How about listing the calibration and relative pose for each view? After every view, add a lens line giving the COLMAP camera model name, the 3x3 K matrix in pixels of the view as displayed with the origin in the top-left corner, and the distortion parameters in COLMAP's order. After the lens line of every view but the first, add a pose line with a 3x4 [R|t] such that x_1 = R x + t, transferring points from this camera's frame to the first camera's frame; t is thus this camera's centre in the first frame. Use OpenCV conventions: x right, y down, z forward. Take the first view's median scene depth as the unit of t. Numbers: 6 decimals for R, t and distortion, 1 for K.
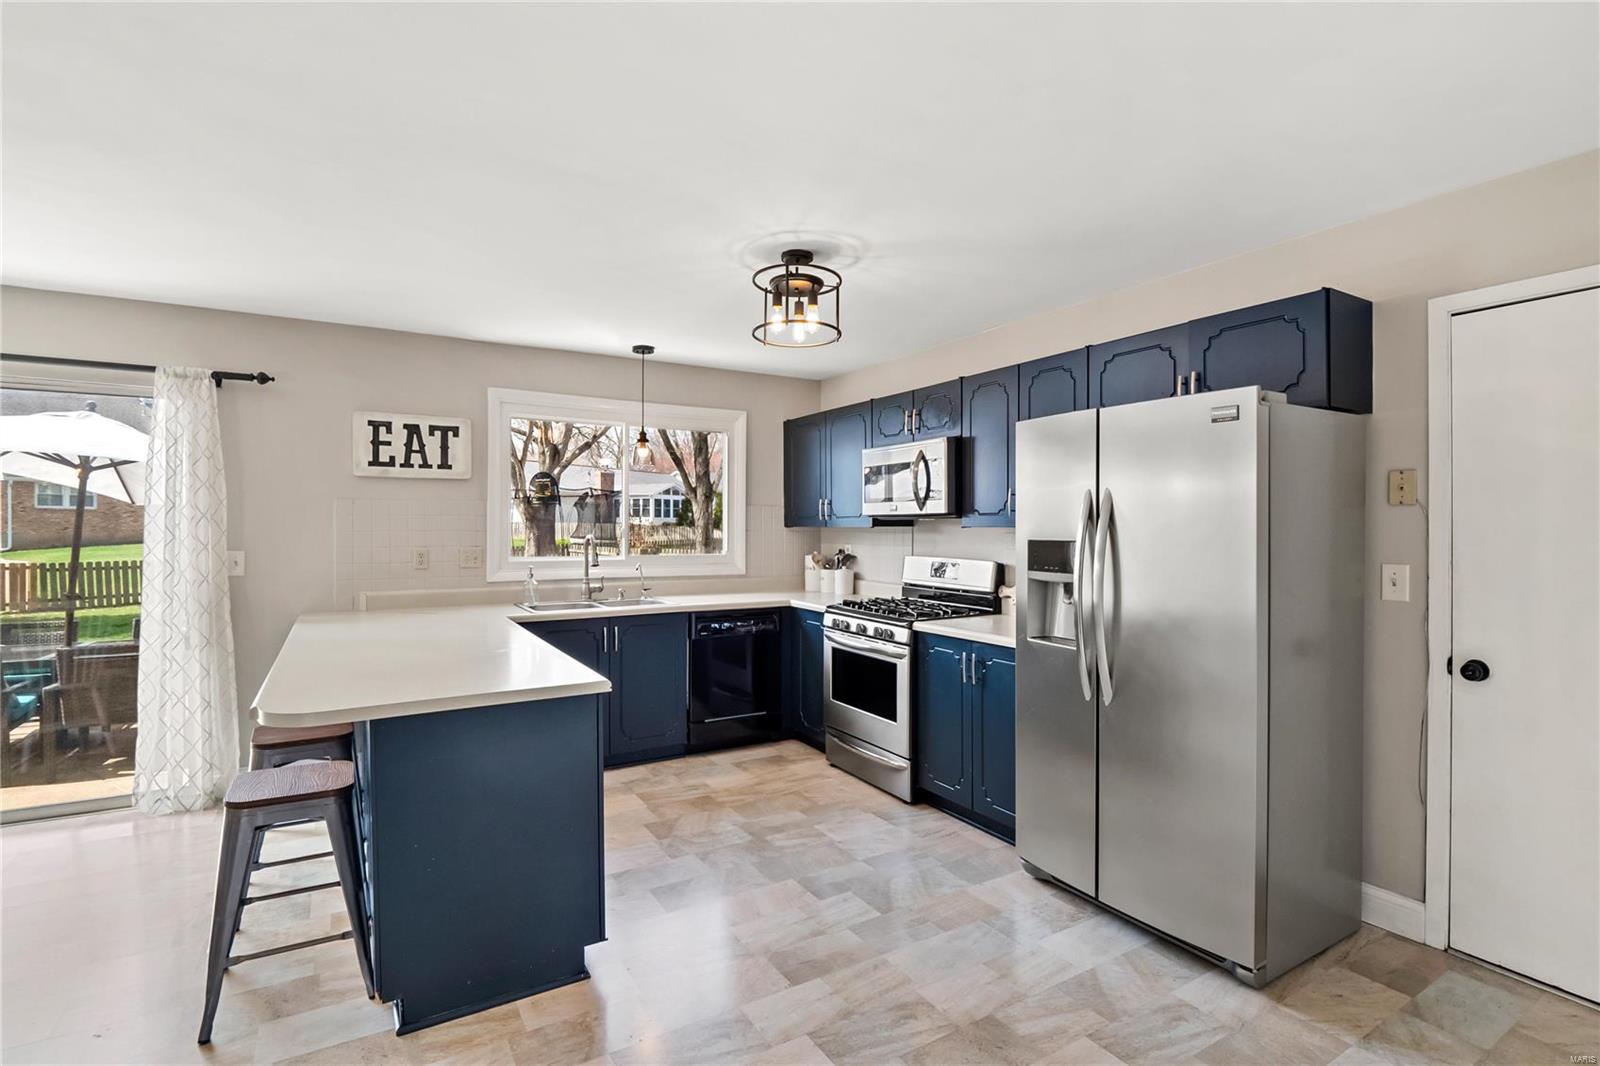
lens RADIAL K [[730.9, 0, 800.0], [0, 730.9, 533.0], [0, 0, 1]] dist [0.000444, -0.000178]
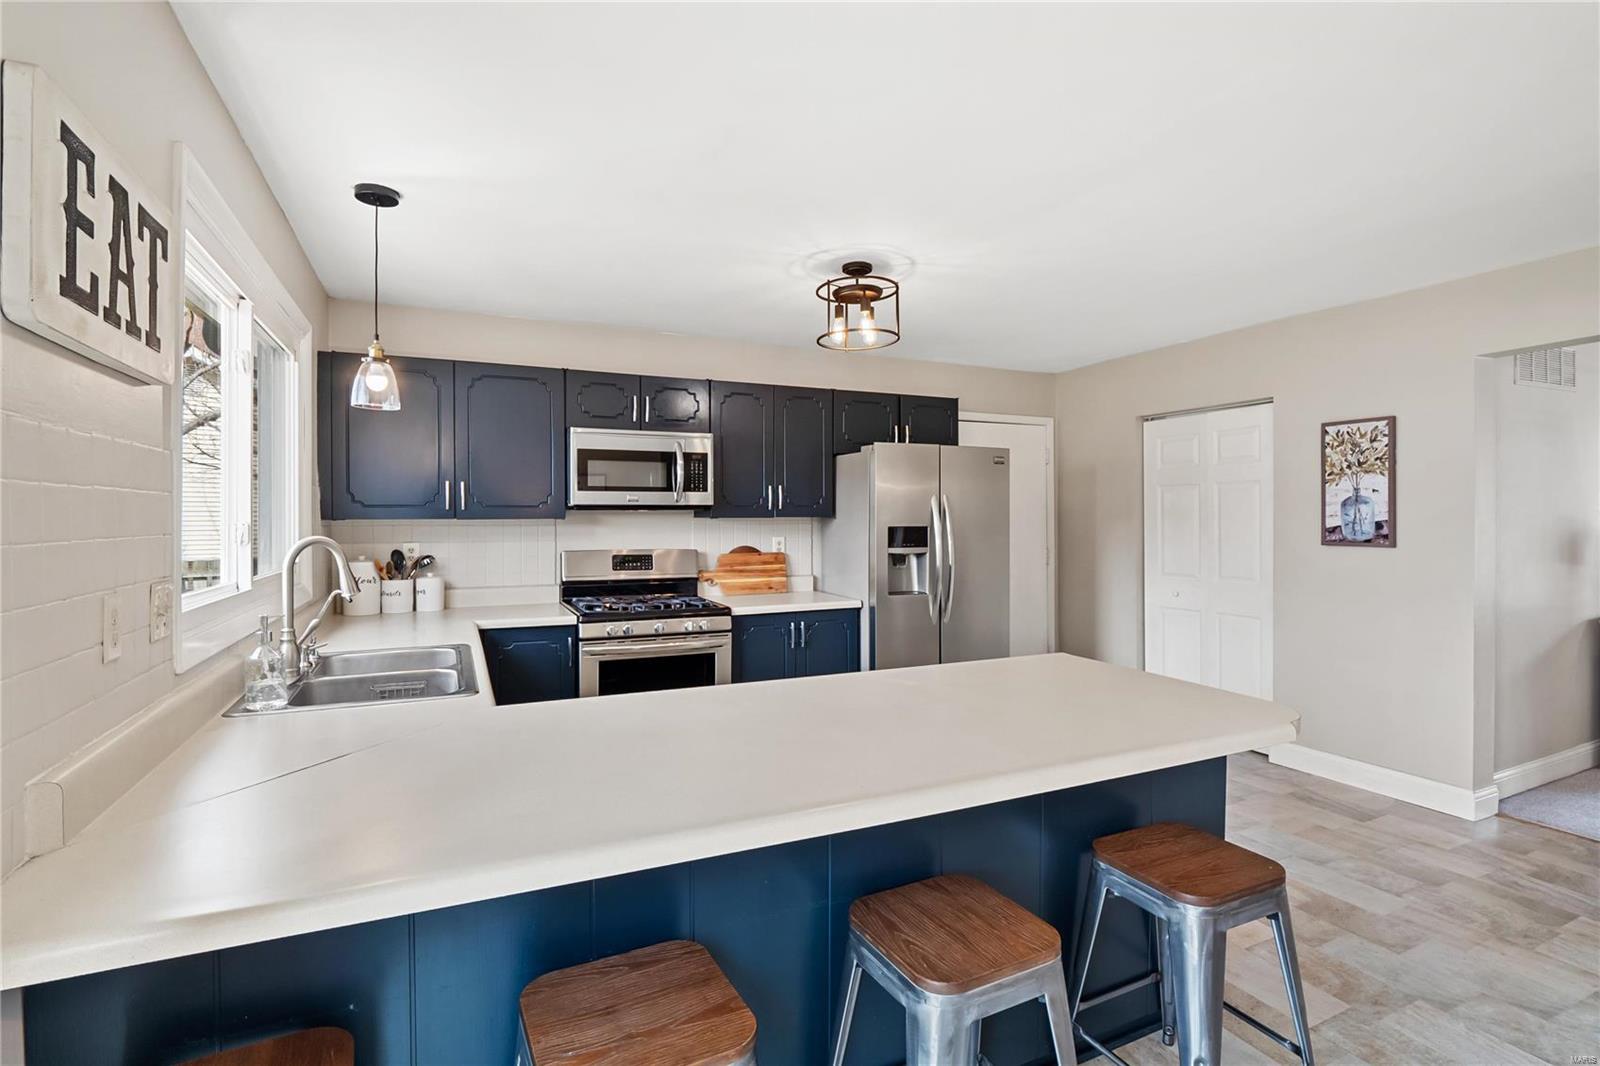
lens RADIAL K [[767.1, 0, 803.8], [0, 767.1, 514.5], [0, 0, 1]] dist [-0.000057, 0.000014]
pose [[0.090884, 0.001126, 0.995861, -0.824884], [0.009347, 0.999954, -0.001984, -0.009150], [-0.995818, 0.009489, 0.090870, 0.694830]]
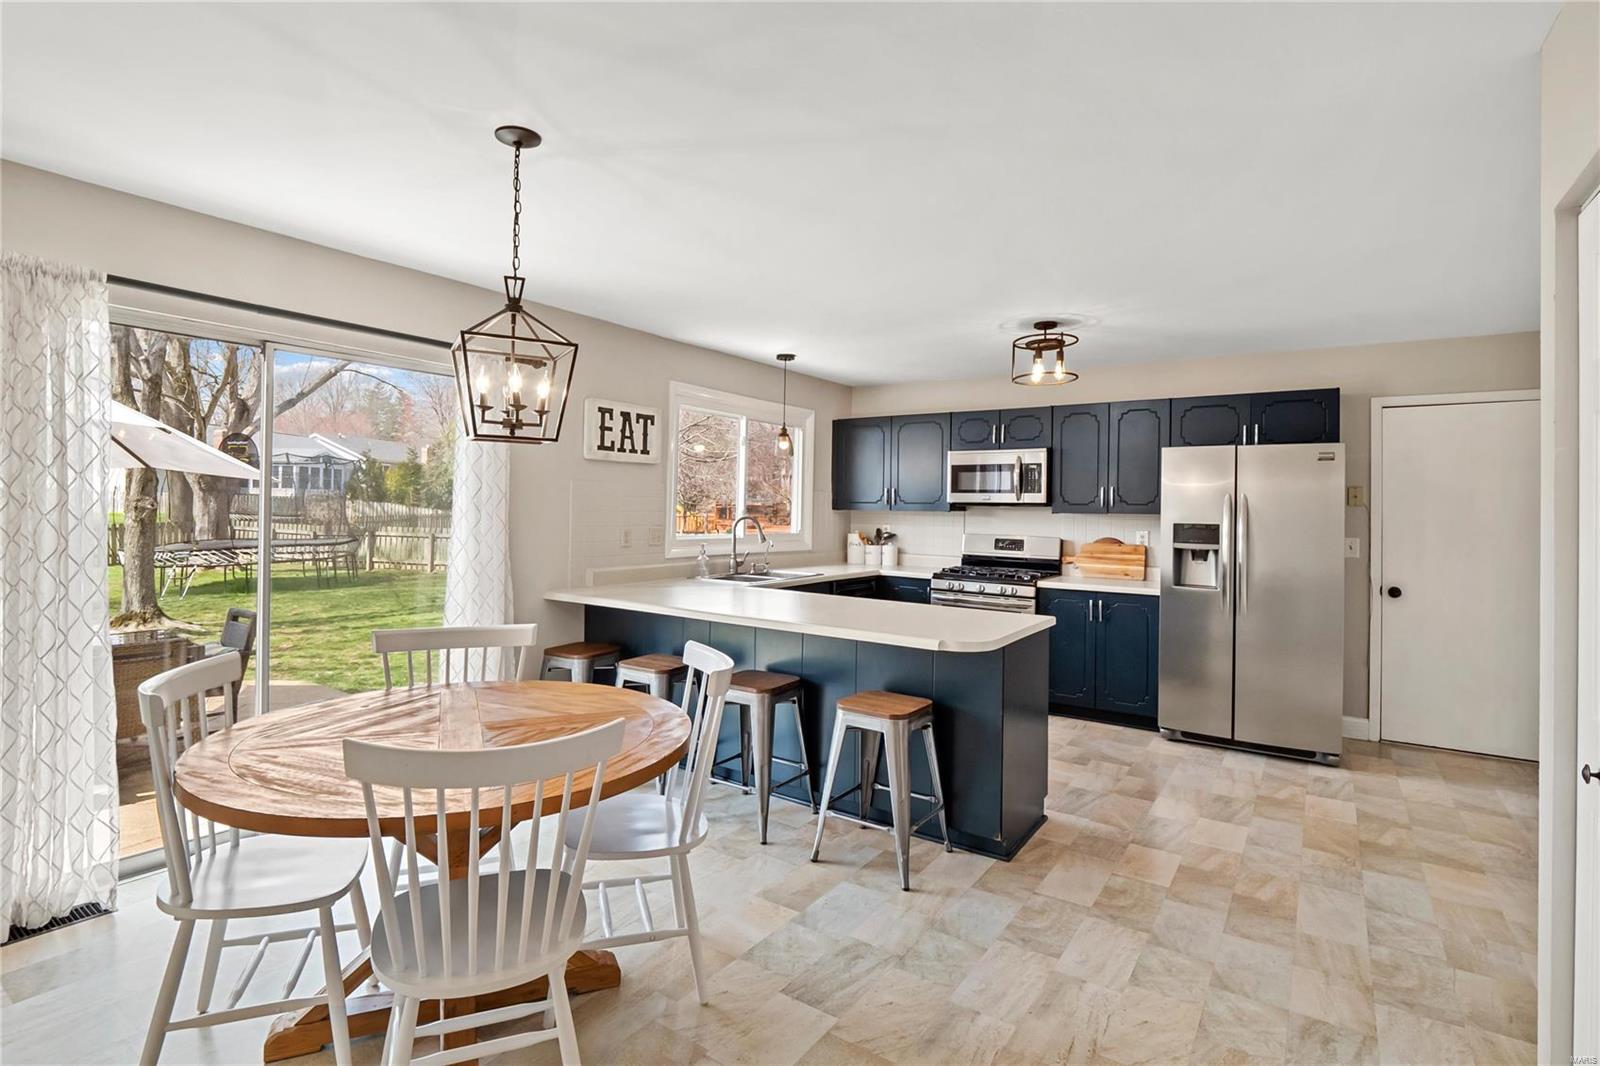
lens RADIAL K [[761.0, 0, 769.0], [0, 761.0, 503.6], [0, 0, 1]] dist [-0.001086, -0.000329]
pose [[0.918861, 0.014411, 0.394318, -0.780643], [-0.010713, 0.999876, -0.011578, -0.003295], [-0.394436, 0.006415, 0.918901, -0.110756]]
